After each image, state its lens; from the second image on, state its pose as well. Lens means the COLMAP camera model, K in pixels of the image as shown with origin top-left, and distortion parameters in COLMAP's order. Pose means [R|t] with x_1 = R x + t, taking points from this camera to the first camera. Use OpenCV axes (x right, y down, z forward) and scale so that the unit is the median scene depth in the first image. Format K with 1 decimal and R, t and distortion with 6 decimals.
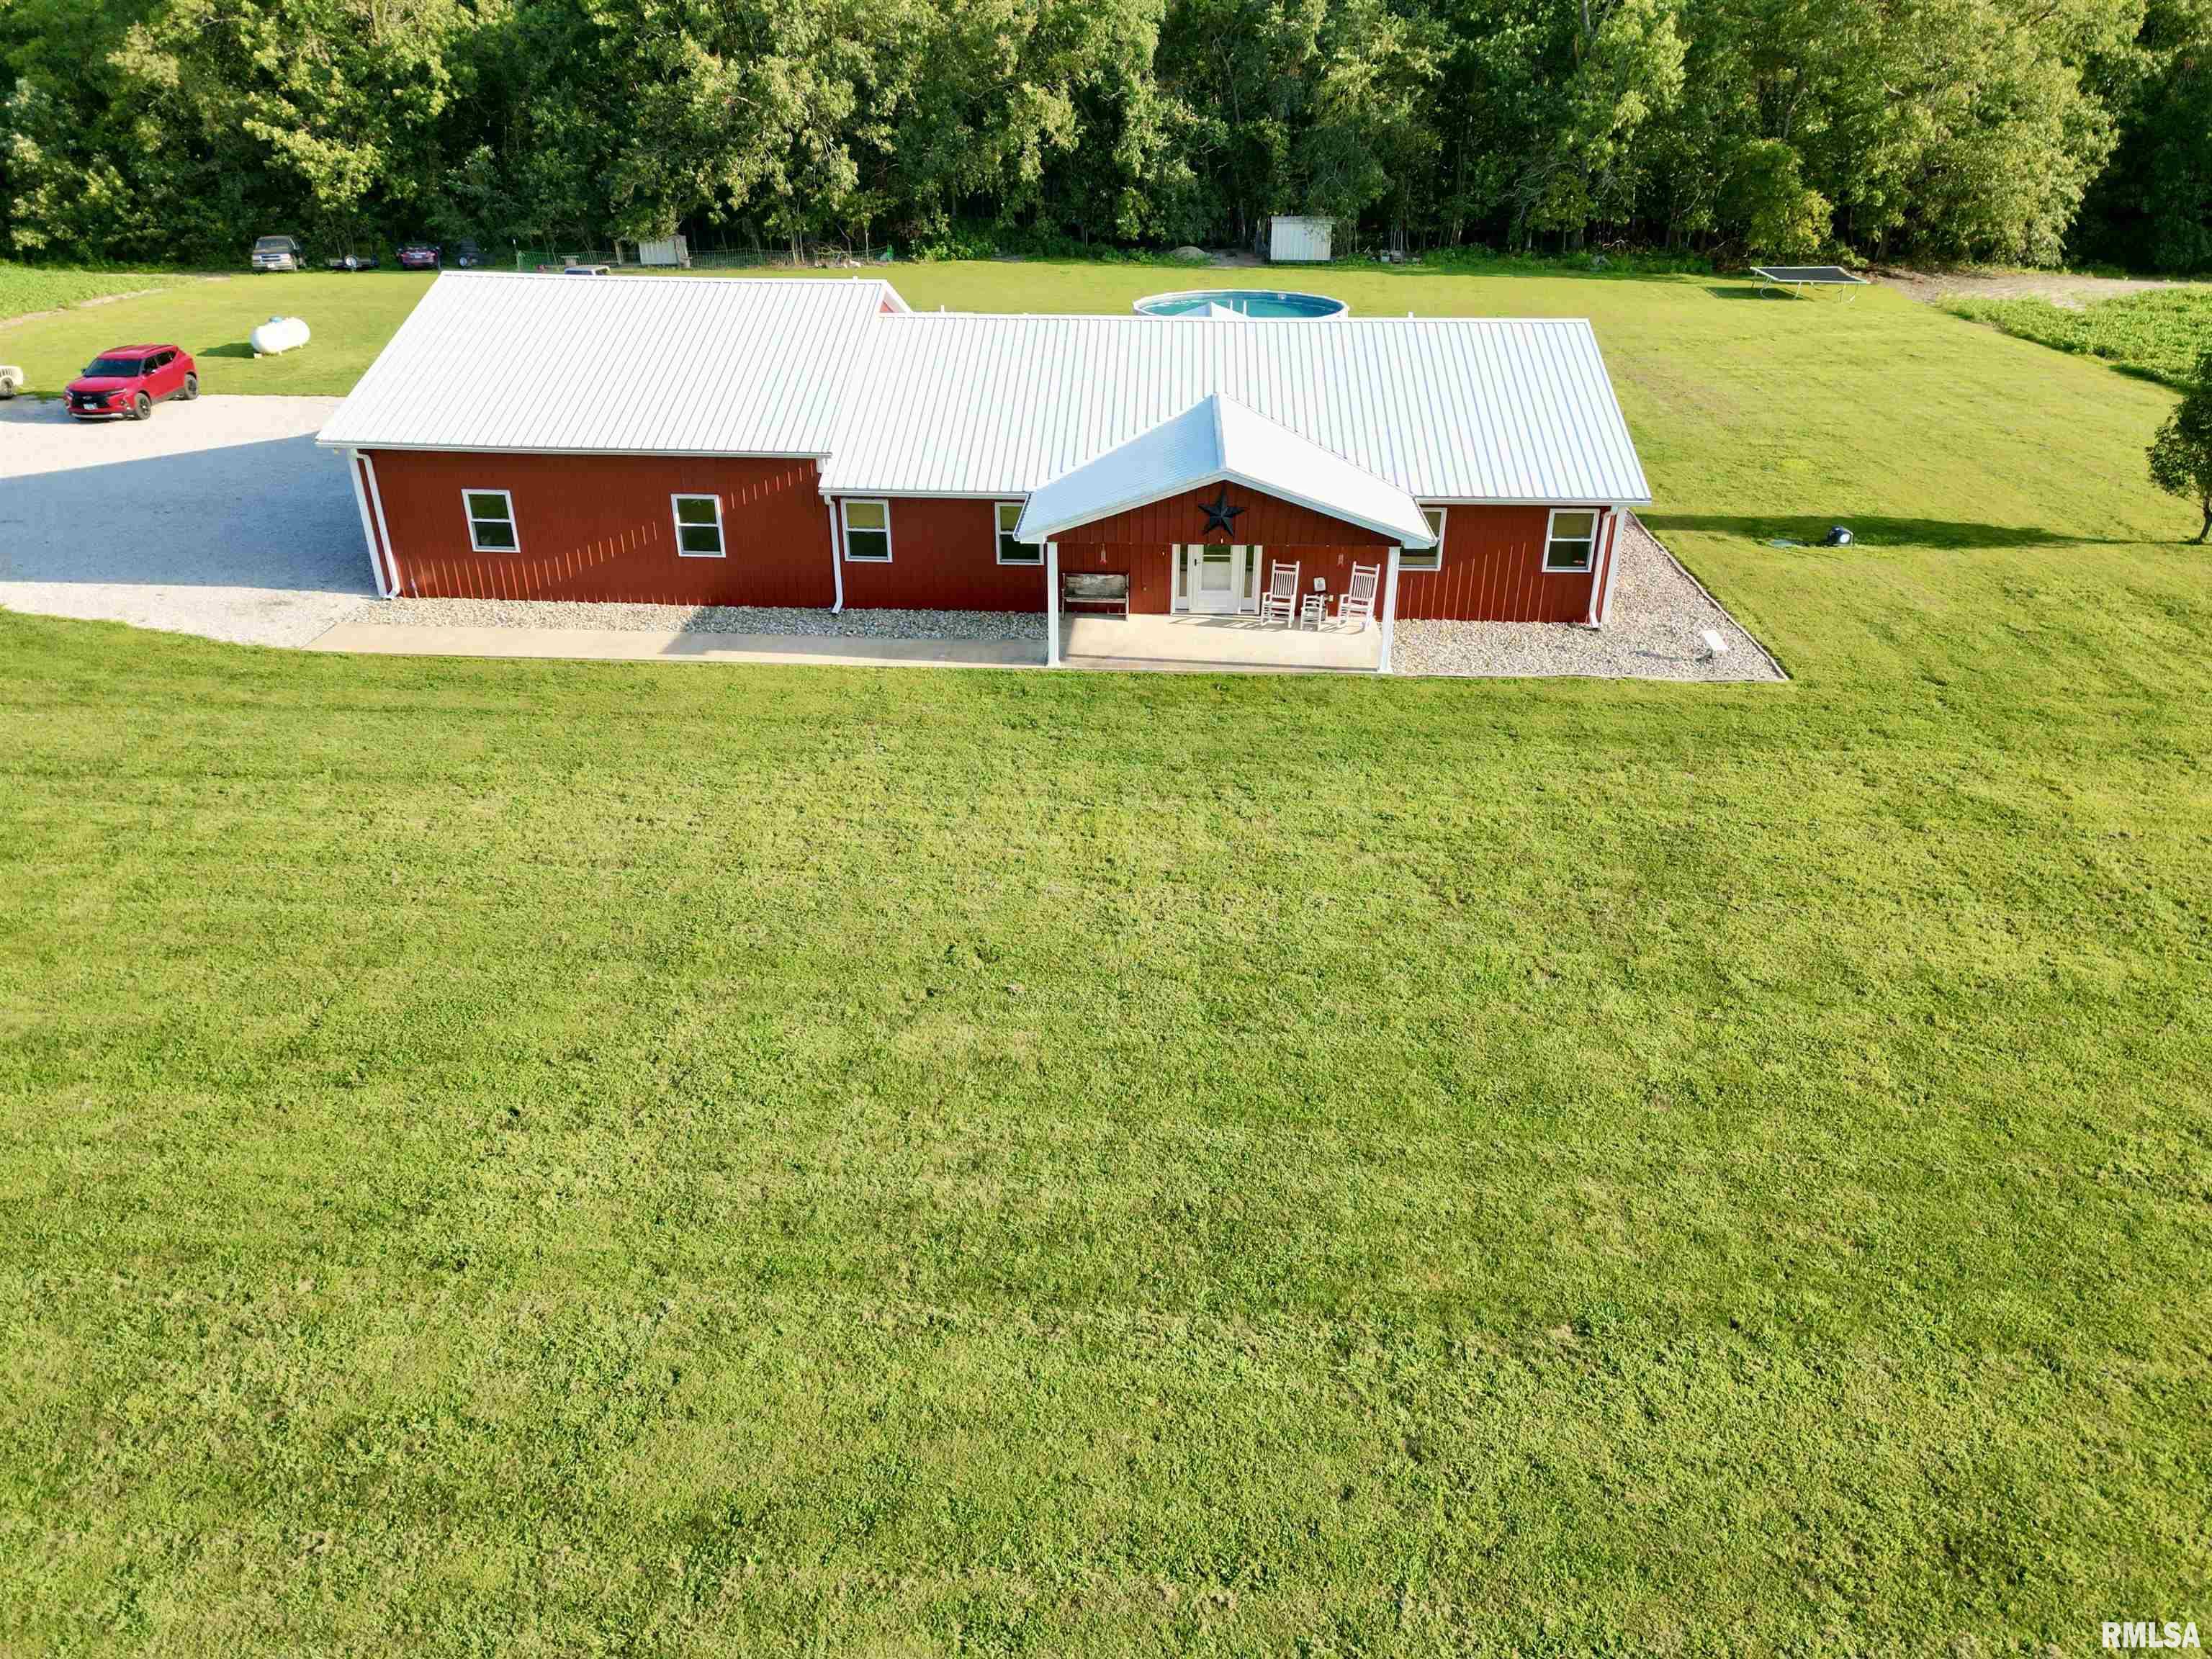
lens RADIAL K [[1547.4, 0, 1106.0], [0, 1547.4, 829.5], [0, 0, 1]] dist [0.064932, -0.062053]
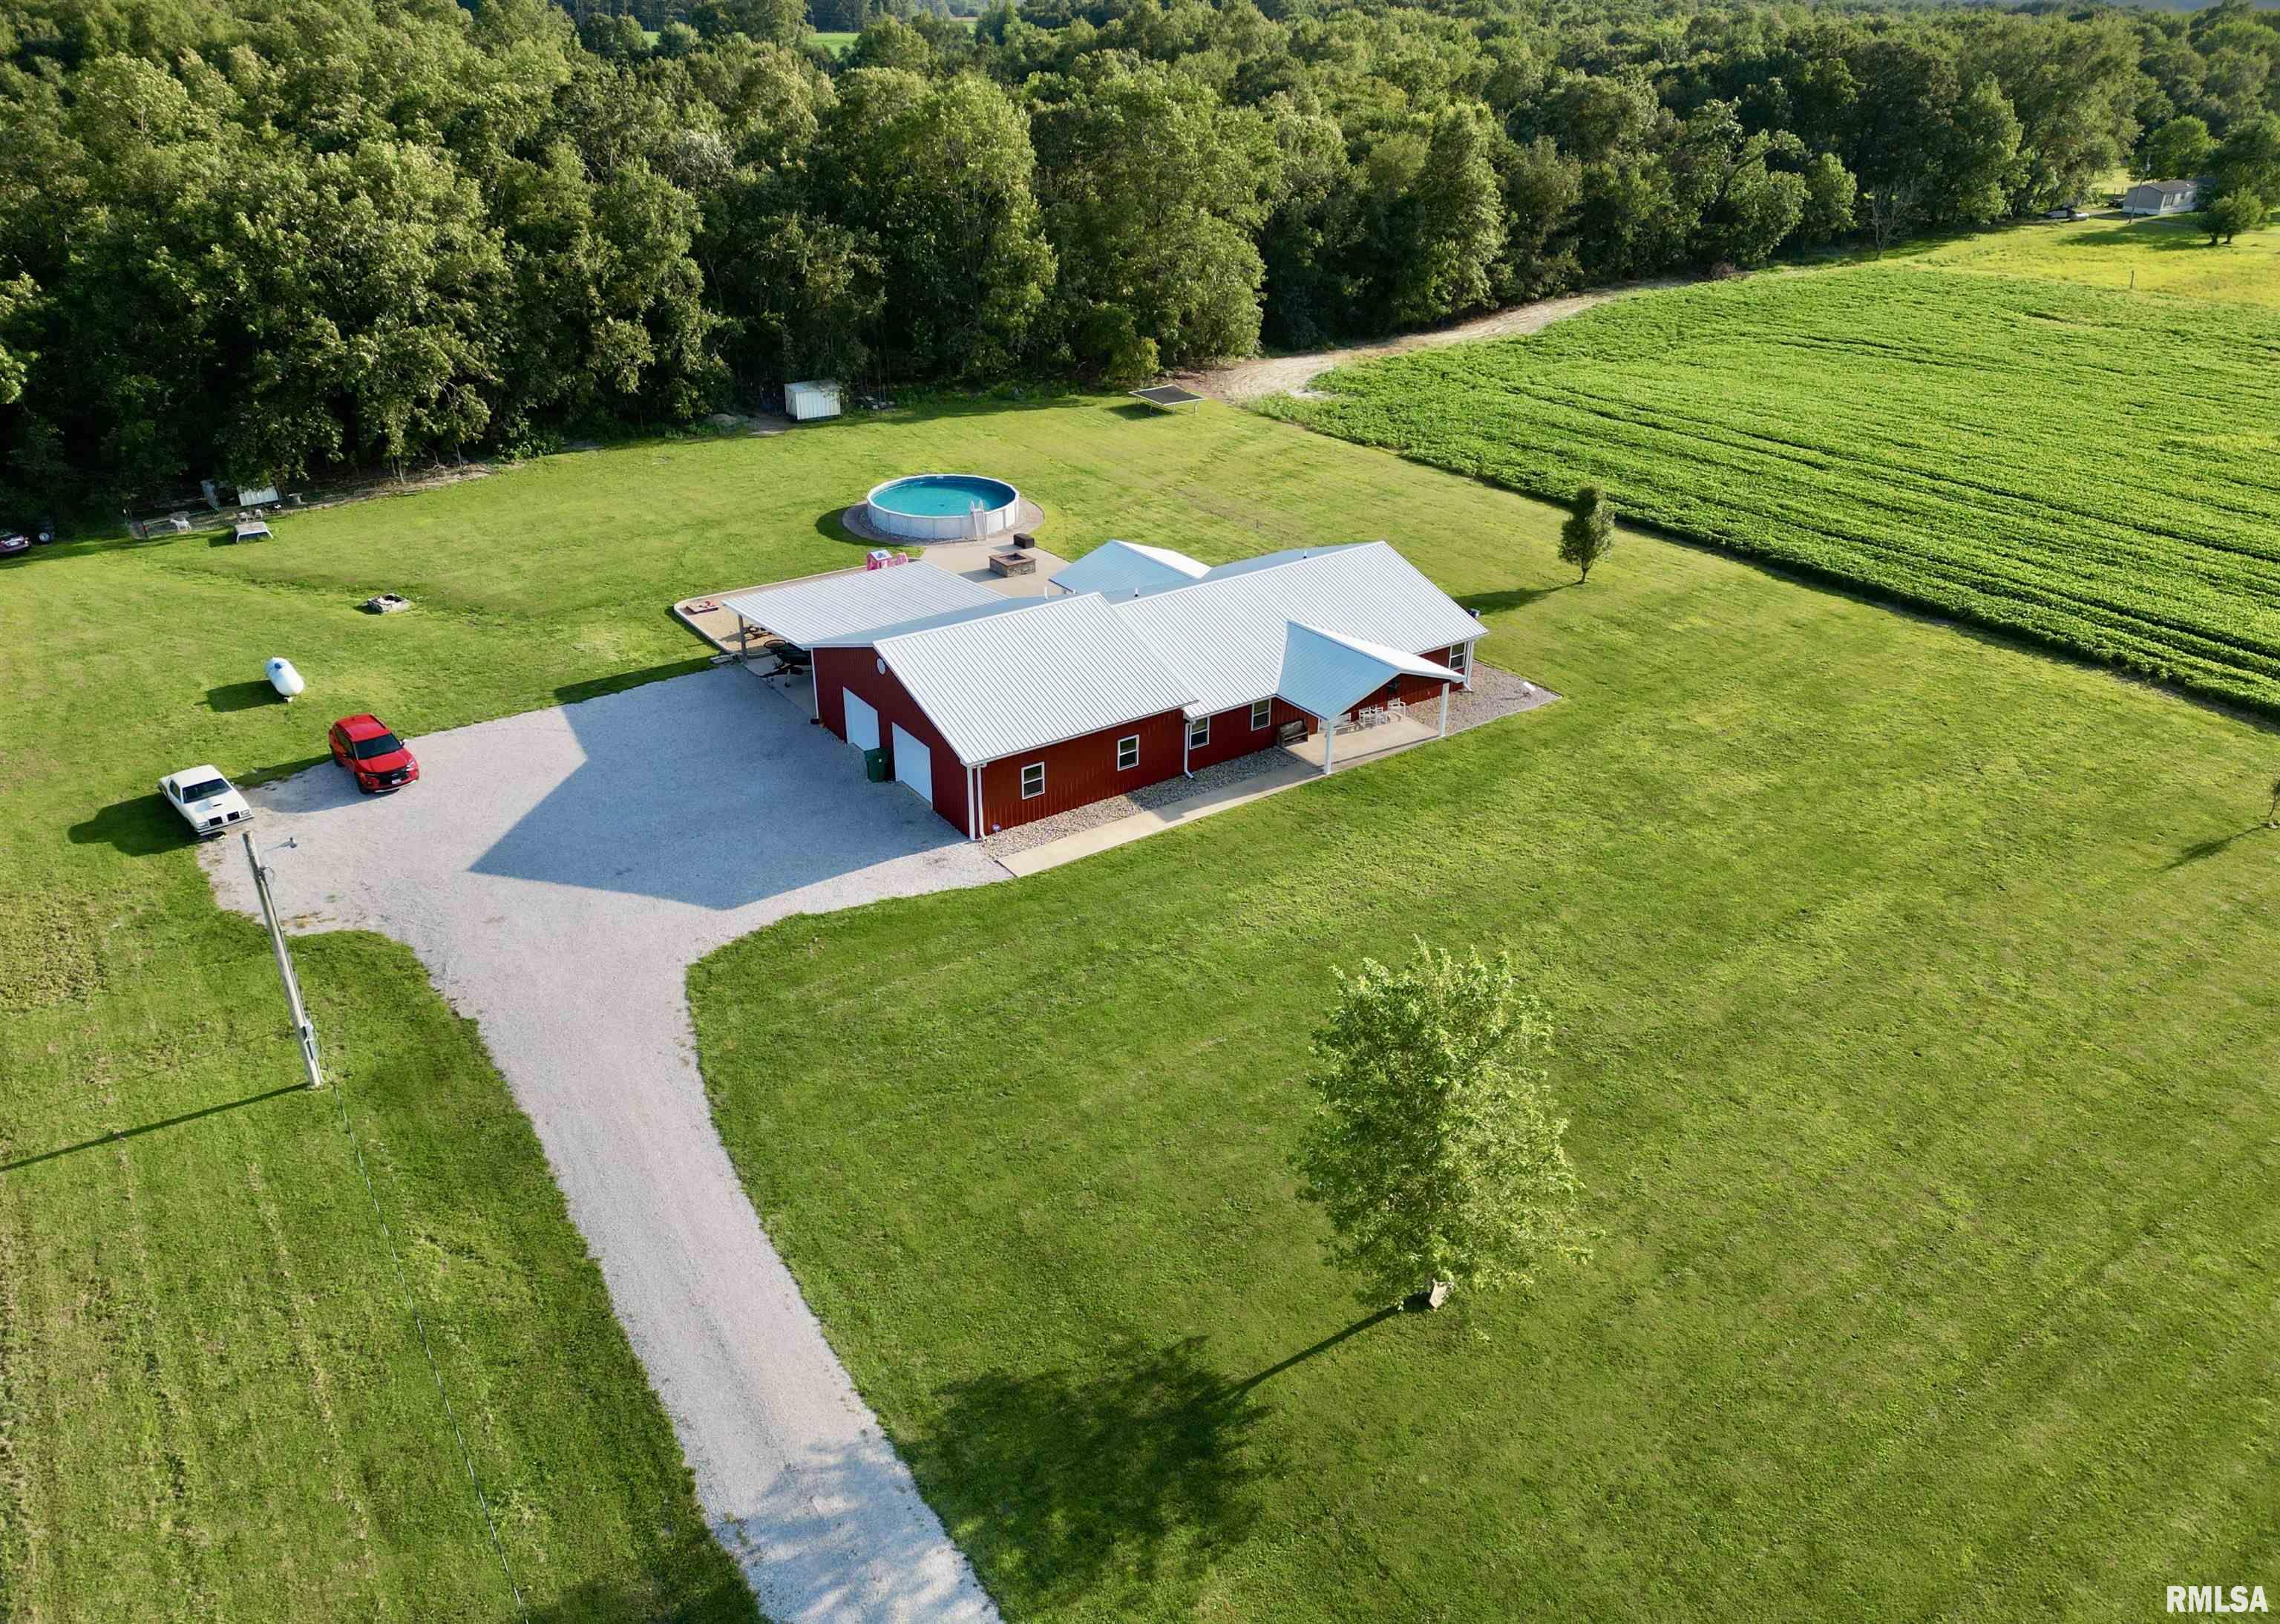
lens RADIAL K [[1564.3, 0, 1140.0], [0, 1564.3, 812.0], [0, 0, 1]] dist [0.079027, -0.083078]
pose [[0.785656, -0.280660, 0.551339, -1.321425], [0.270552, 0.957310, 0.101785, -0.318417], [-0.556369, 0.069197, 0.828049, -0.558090]]
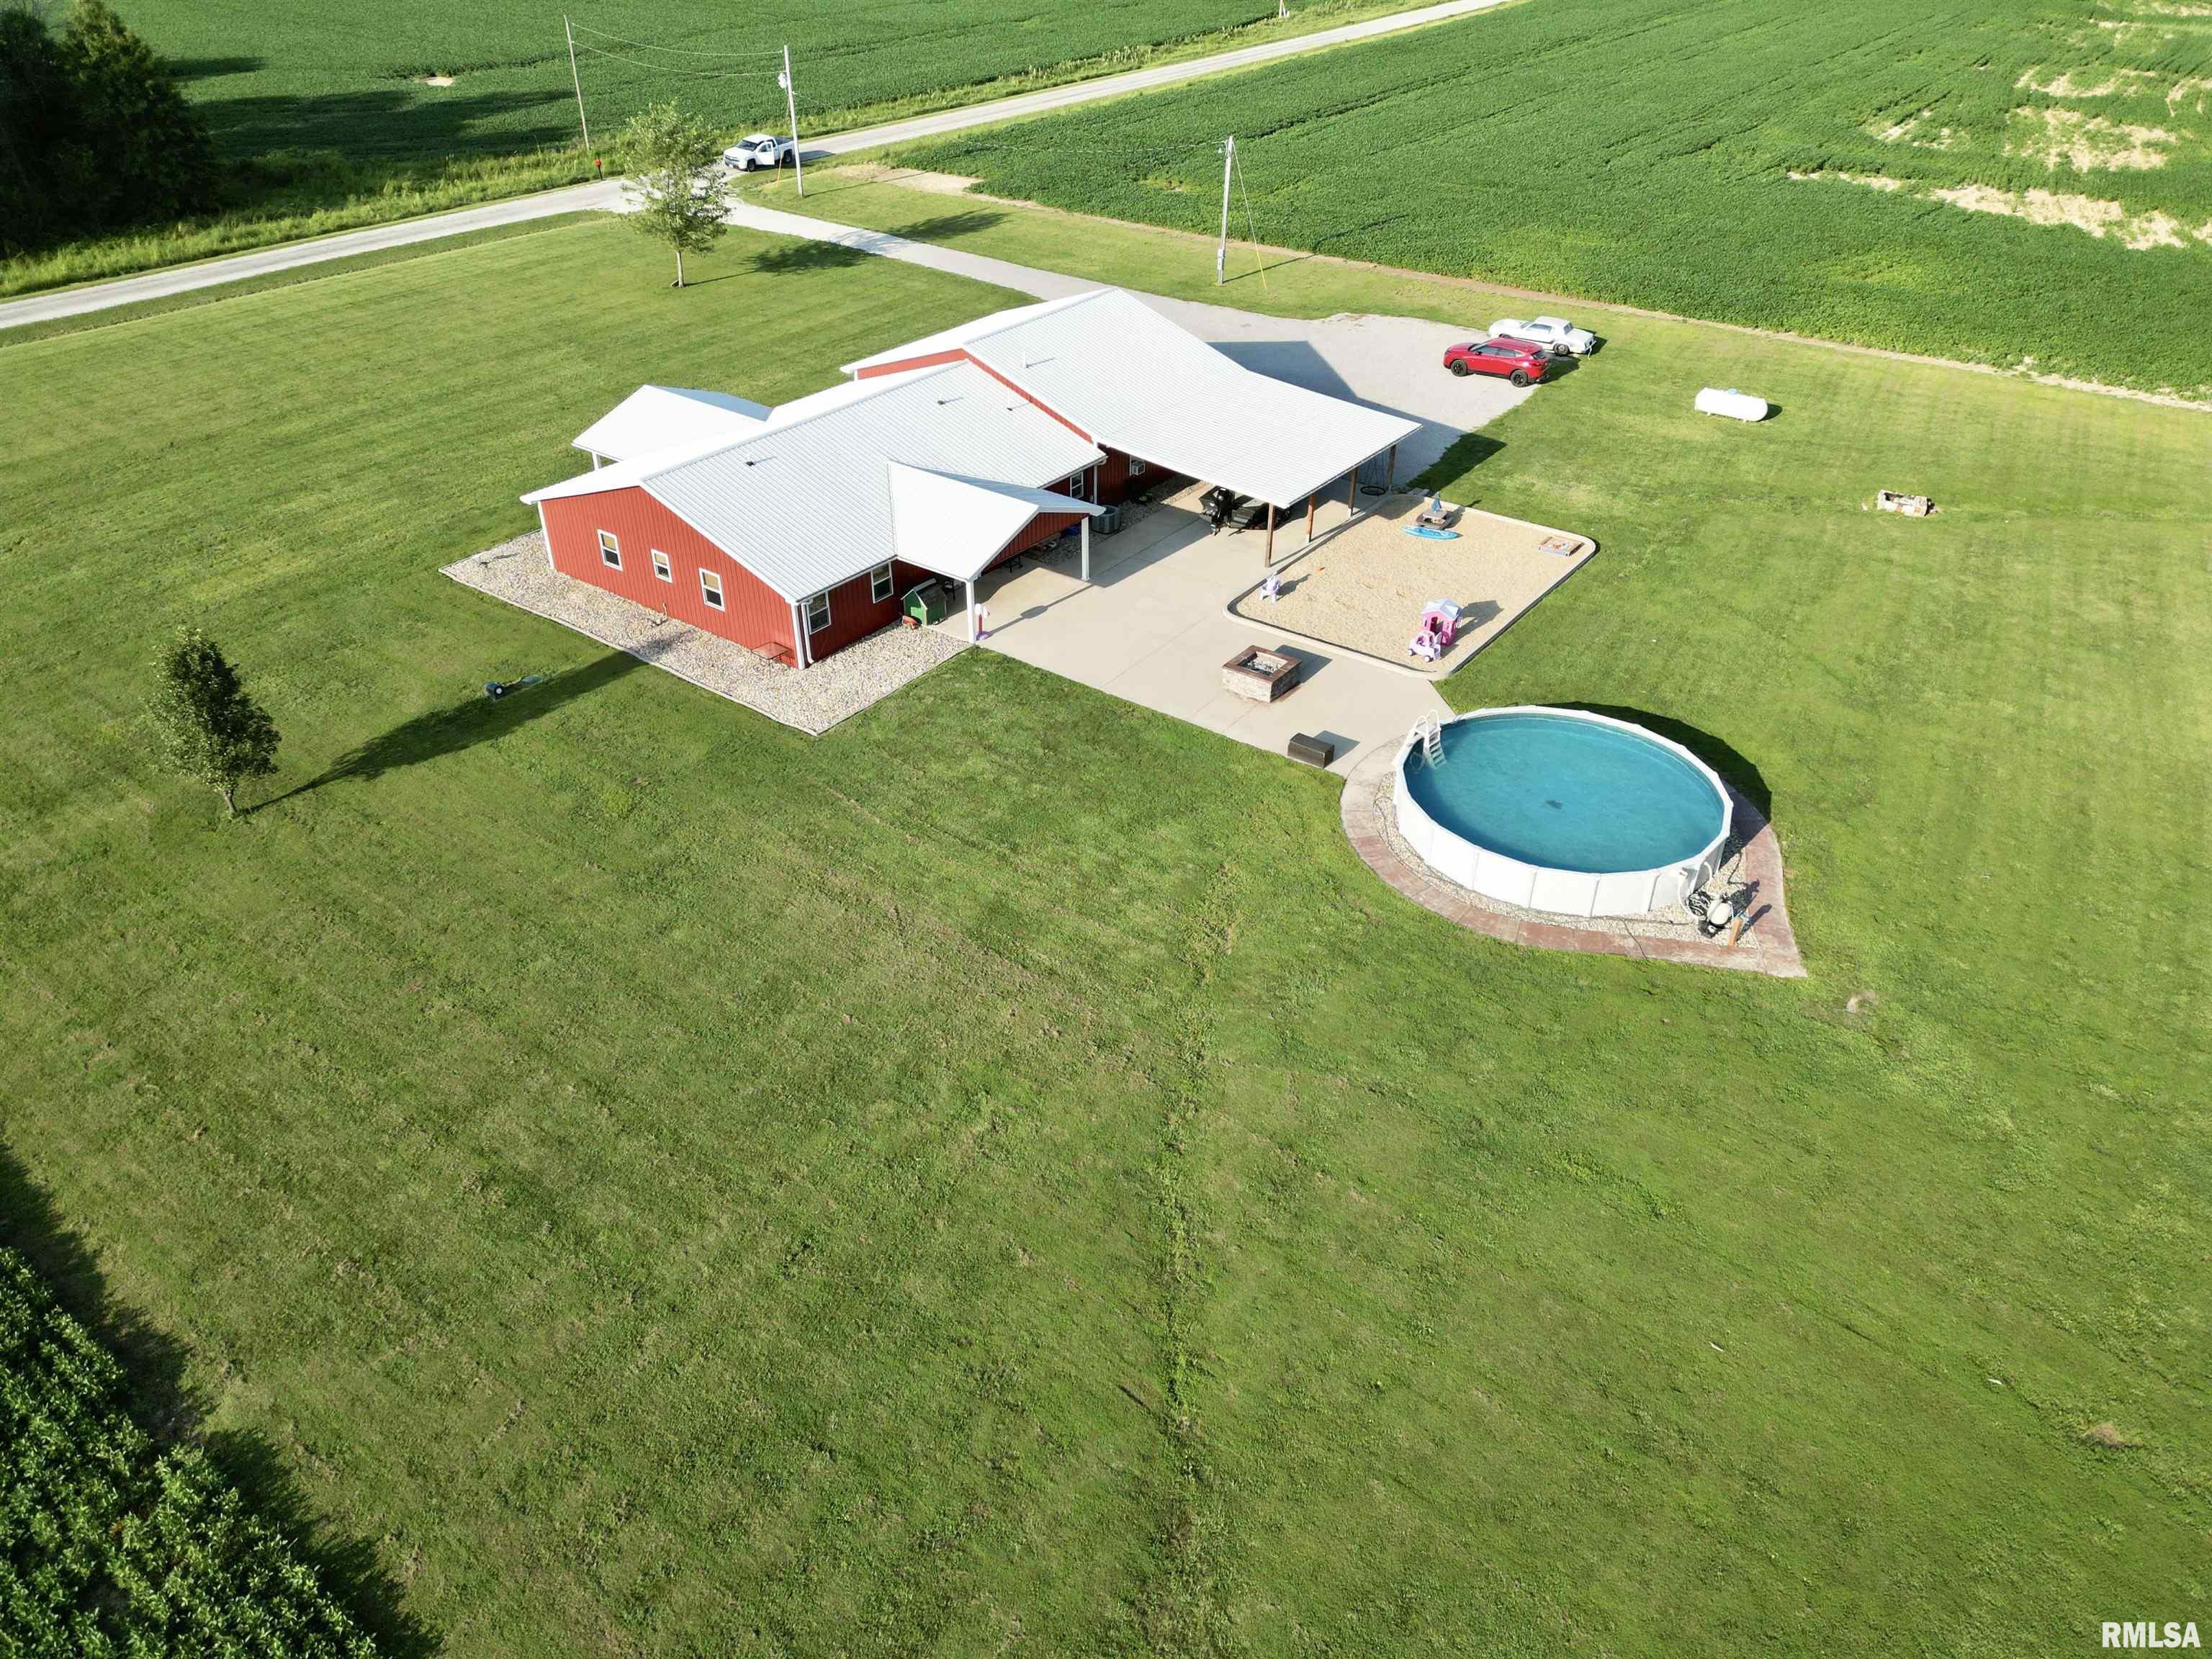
lens RADIAL K [[1550.3, 0, 1106.0], [0, 1550.3, 829.5], [0, 0, 1]] dist [0.045732, -0.033212]
pose [[-0.560498, 0.453214, -0.693137, 1.362686], [-0.378625, 0.604132, 0.701190, -1.466638], [0.736535, 0.655455, -0.167017, 1.996102]]
